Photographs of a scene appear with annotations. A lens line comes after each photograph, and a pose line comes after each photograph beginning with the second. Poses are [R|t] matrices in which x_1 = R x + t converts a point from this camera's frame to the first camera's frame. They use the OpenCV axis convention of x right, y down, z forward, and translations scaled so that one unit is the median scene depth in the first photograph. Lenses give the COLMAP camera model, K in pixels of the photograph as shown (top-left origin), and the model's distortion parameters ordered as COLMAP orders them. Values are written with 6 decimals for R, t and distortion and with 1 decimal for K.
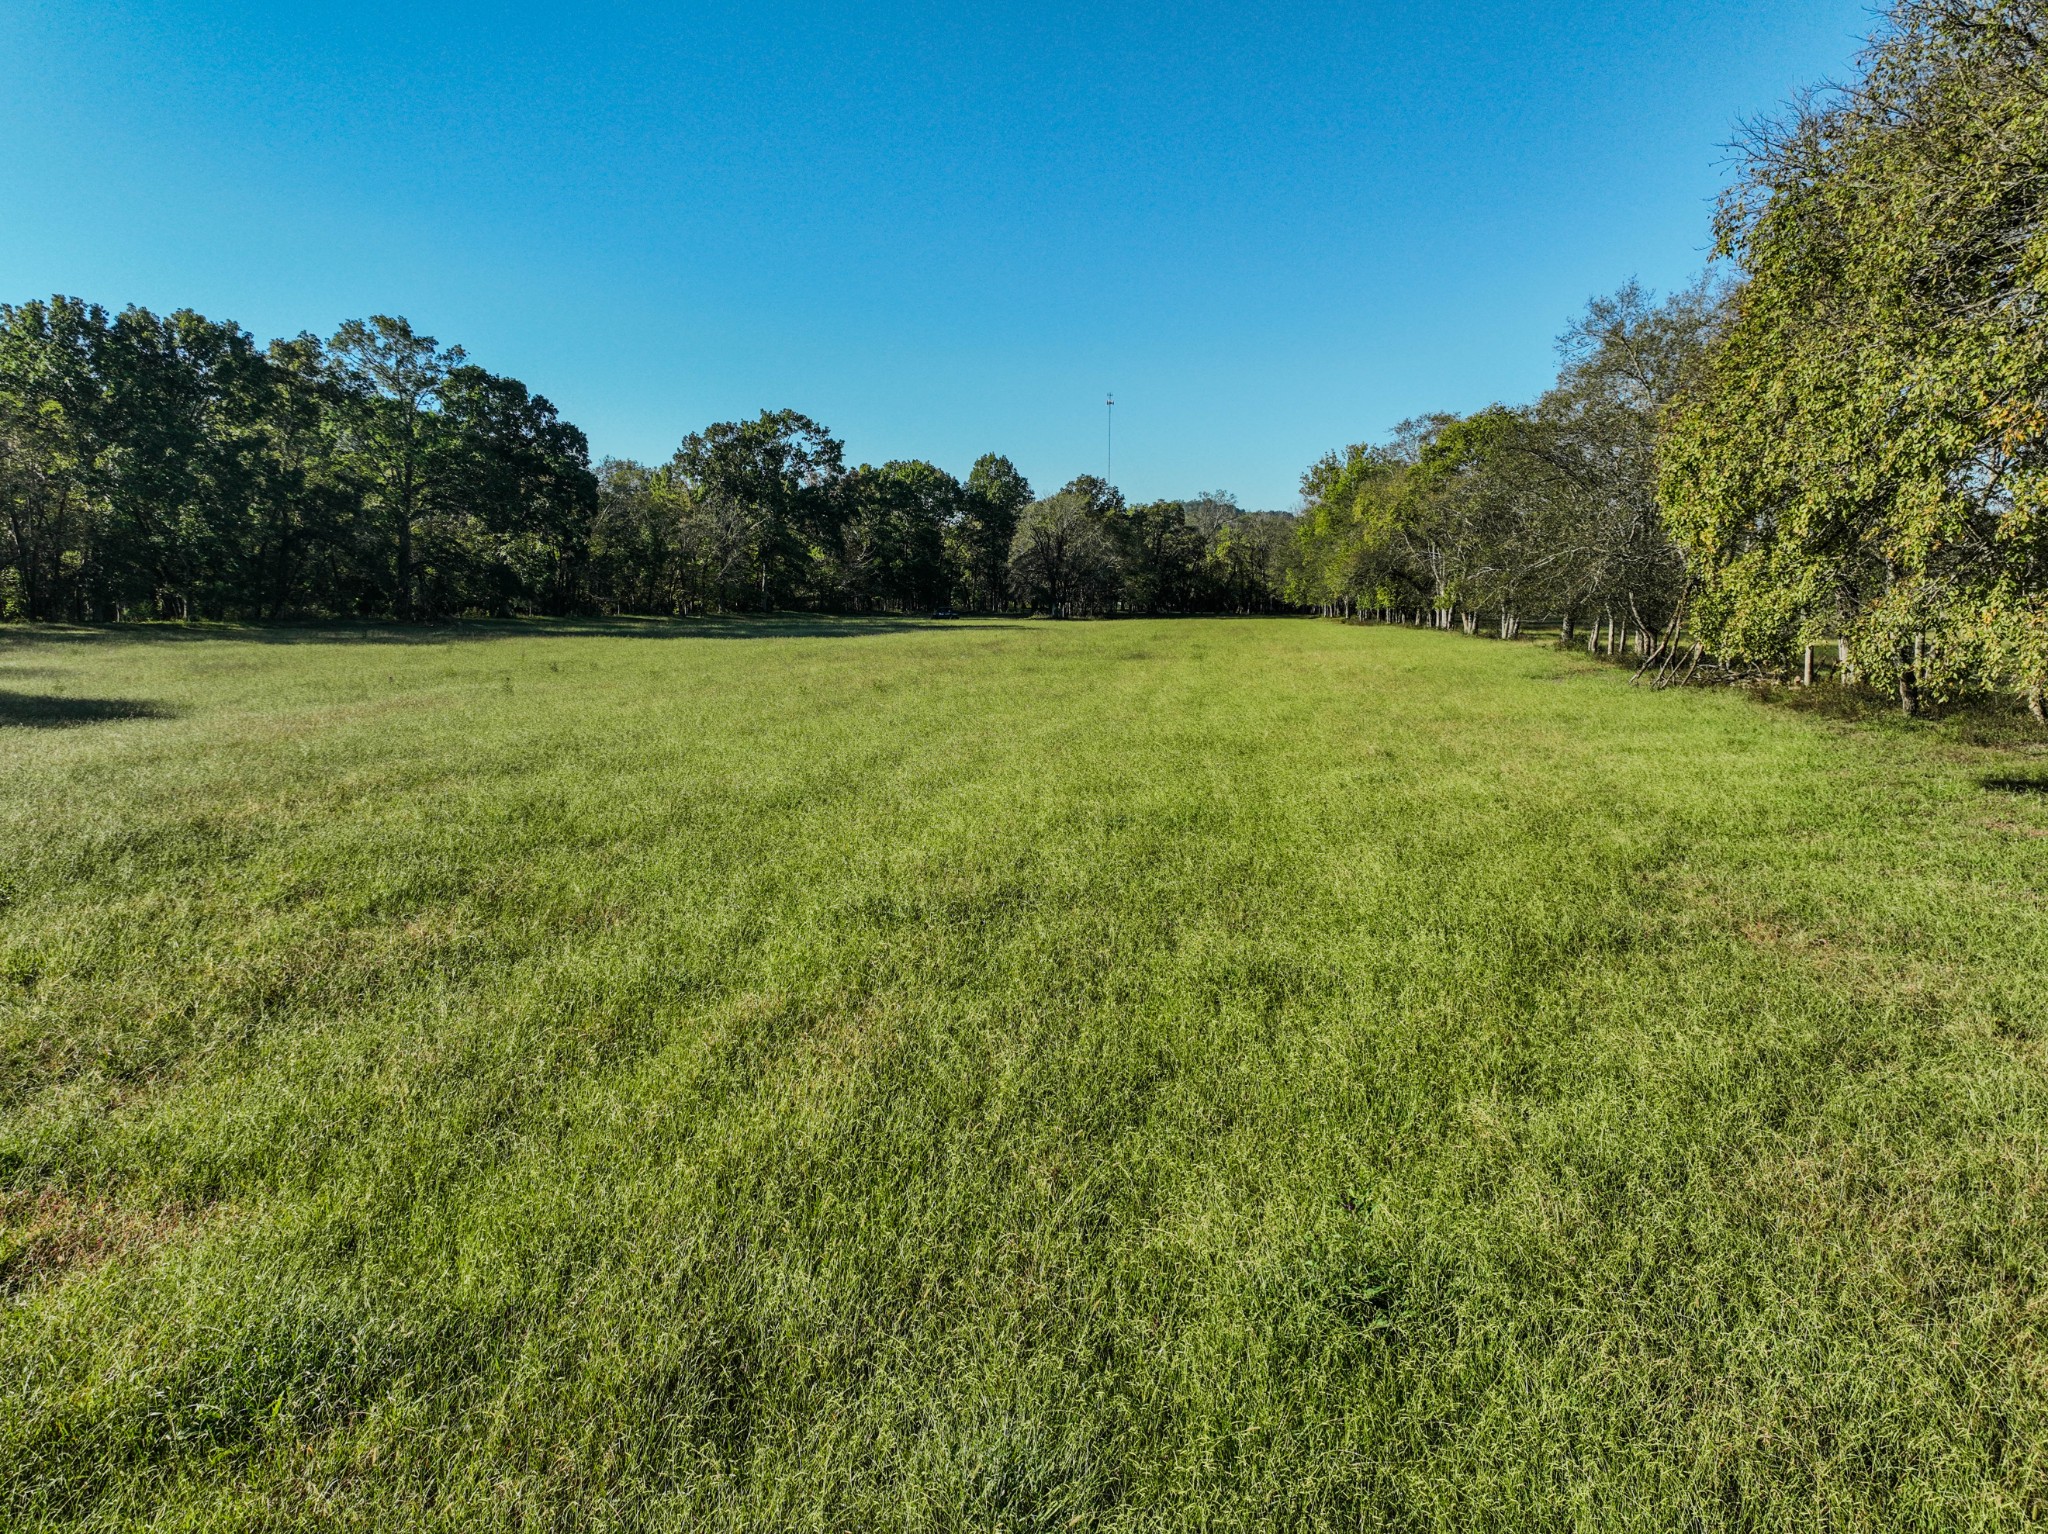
lens RADIAL K [[1427.6, 0, 1021.2], [0, 1427.6, 761.4], [0, 0, 1]] dist [-0.006402, 0.019076]
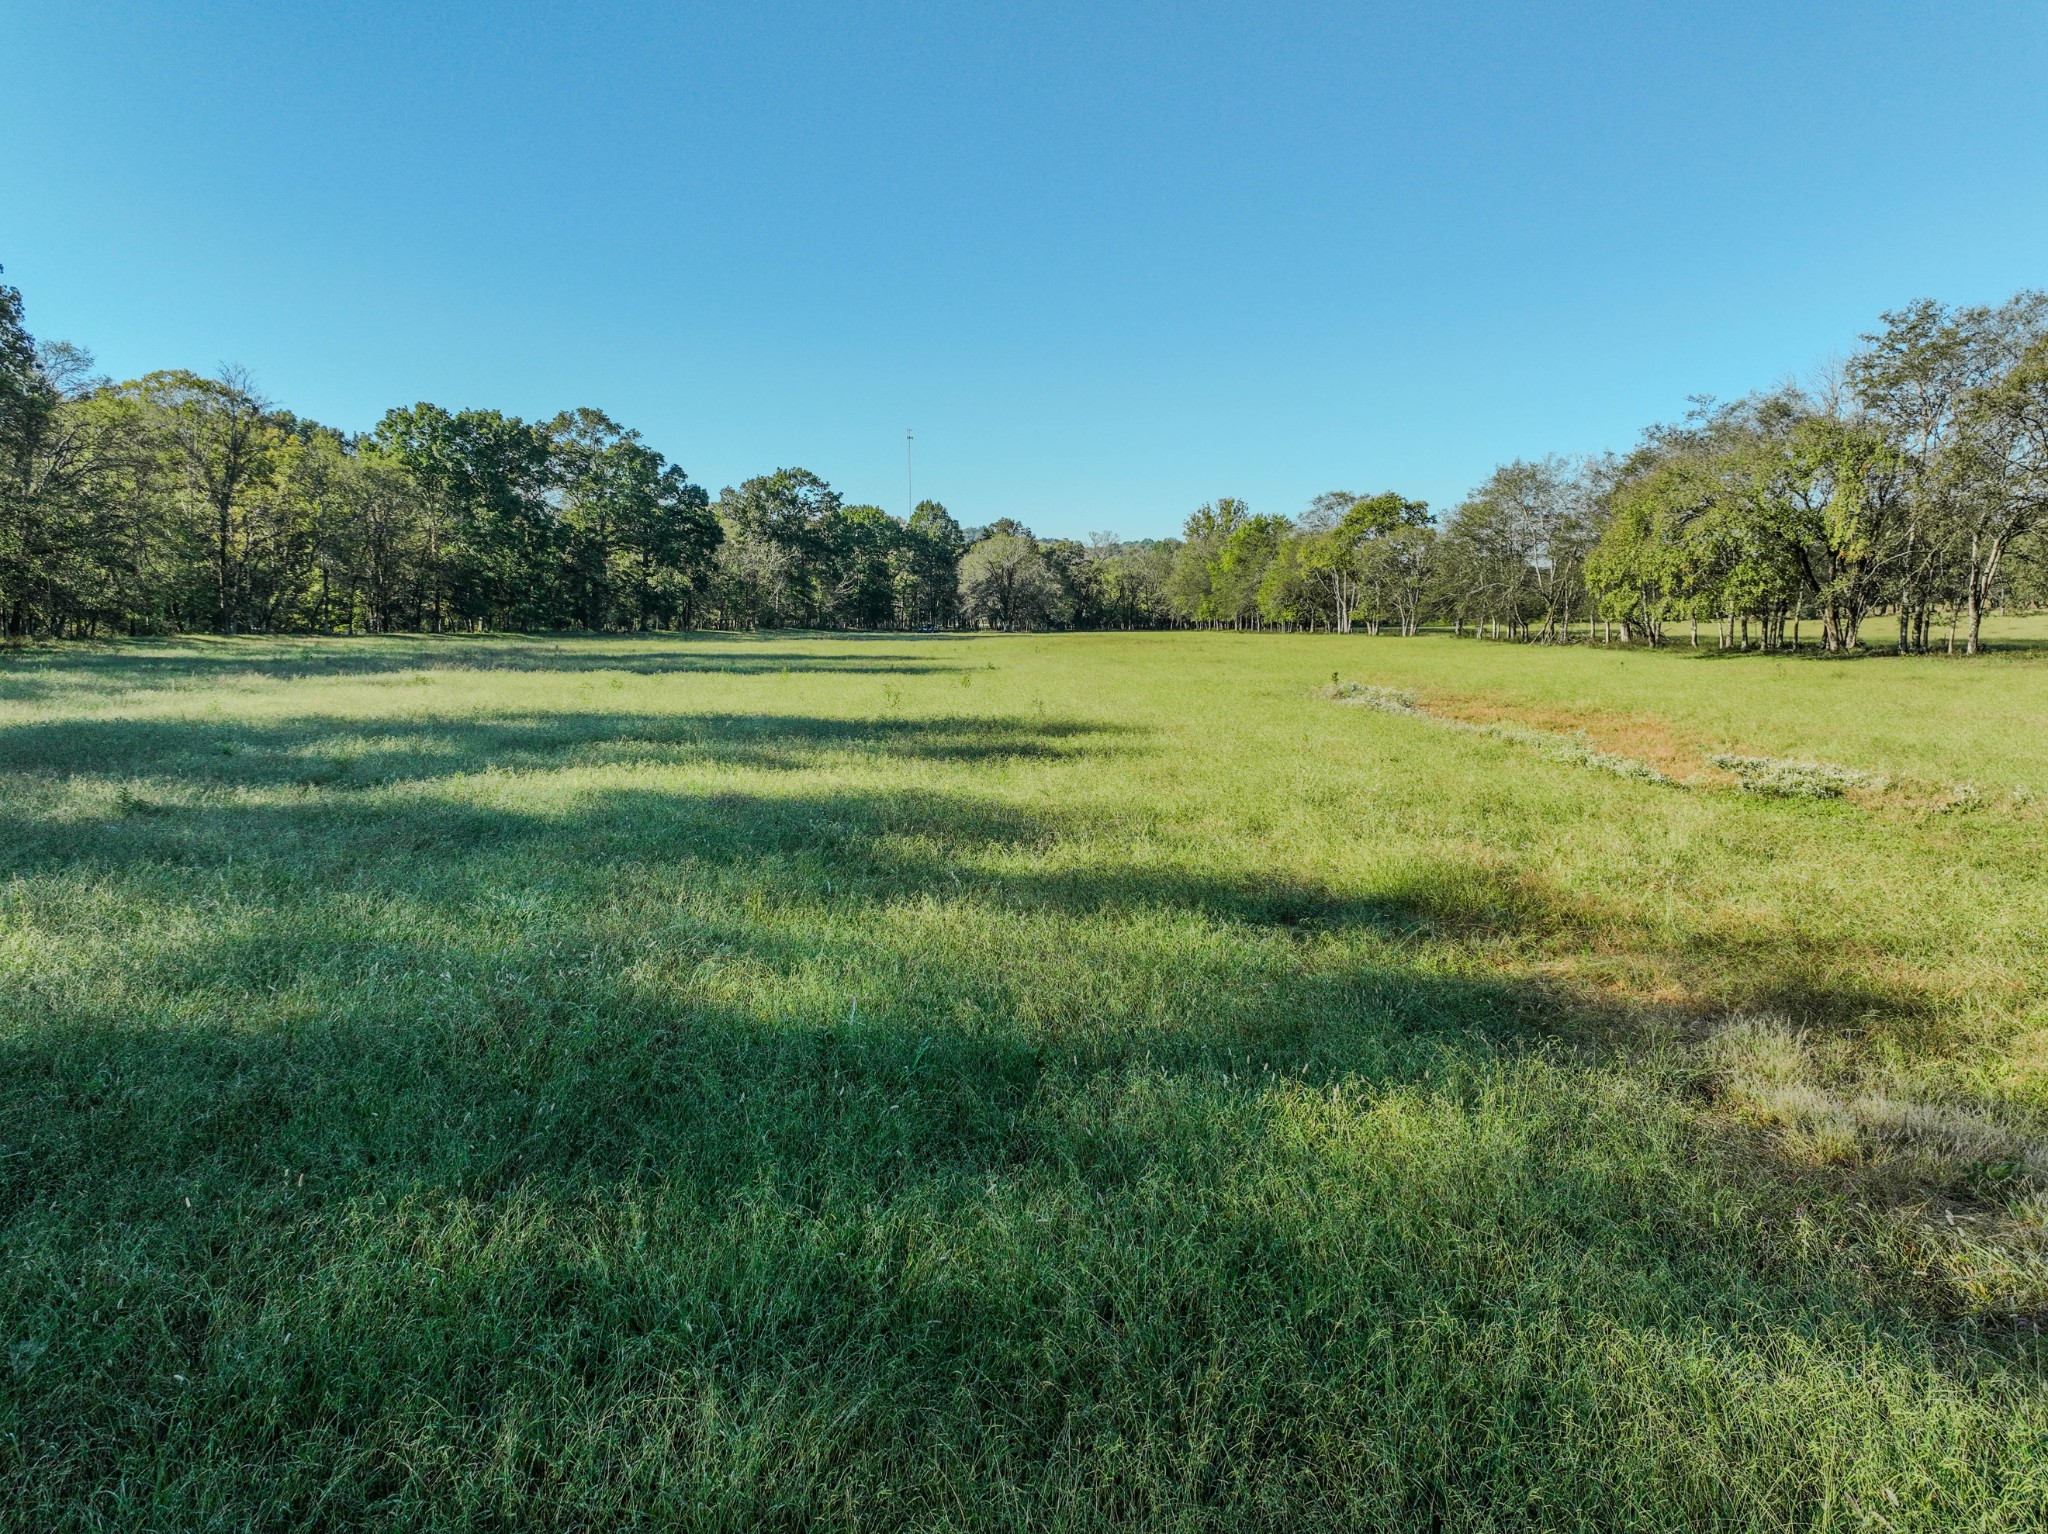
lens RADIAL K [[1427.6, 0, 1026.0], [0, 1427.6, 770.7], [0, 0, 1]] dist [-0.006402, 0.019076]
pose [[0.984112, -0.023413, 0.175998, -0.191913], [0.025267, 0.999646, -0.008302, 0.035833], [-0.175742, 0.012617, 0.984355, -0.269222]]
